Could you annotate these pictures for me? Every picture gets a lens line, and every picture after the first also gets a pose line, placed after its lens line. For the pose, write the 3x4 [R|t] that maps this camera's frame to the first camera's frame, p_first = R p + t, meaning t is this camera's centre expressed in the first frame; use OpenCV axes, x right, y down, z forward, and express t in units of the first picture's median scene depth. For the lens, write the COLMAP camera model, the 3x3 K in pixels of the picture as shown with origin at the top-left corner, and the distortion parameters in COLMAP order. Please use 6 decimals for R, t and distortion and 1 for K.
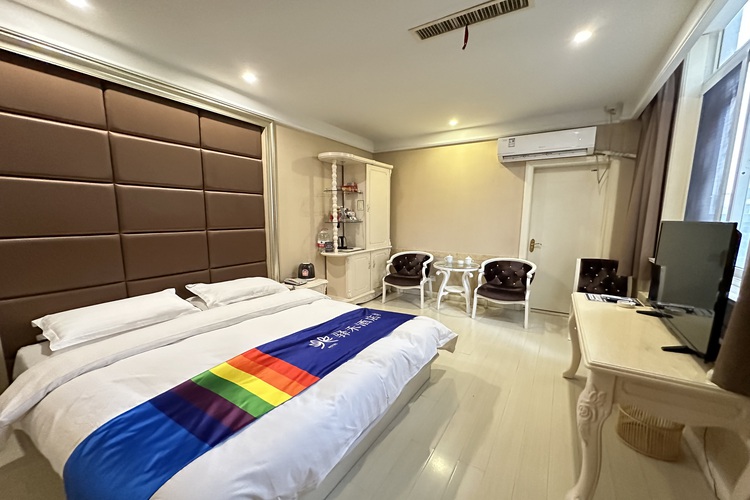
lens RADIAL K [[291.3, 0, 379.6], [0, 291.3, 254.3], [0, 0, 1]] dist [0.001291, 0.000181]
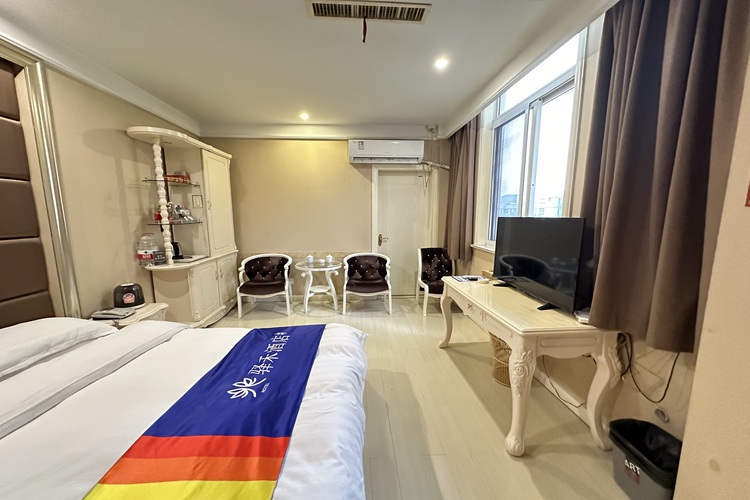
lens RADIAL K [[291.3, 0, 374.9], [0, 291.3, 256.1], [0, 0, 1]] dist [0.001291, 0.000181]
pose [[0.823798, -0.087901, 0.560026, -0.167077], [0.080344, 0.996037, 0.038152, -0.017354], [-0.561161, 0.013565, 0.827596, 0.109415]]
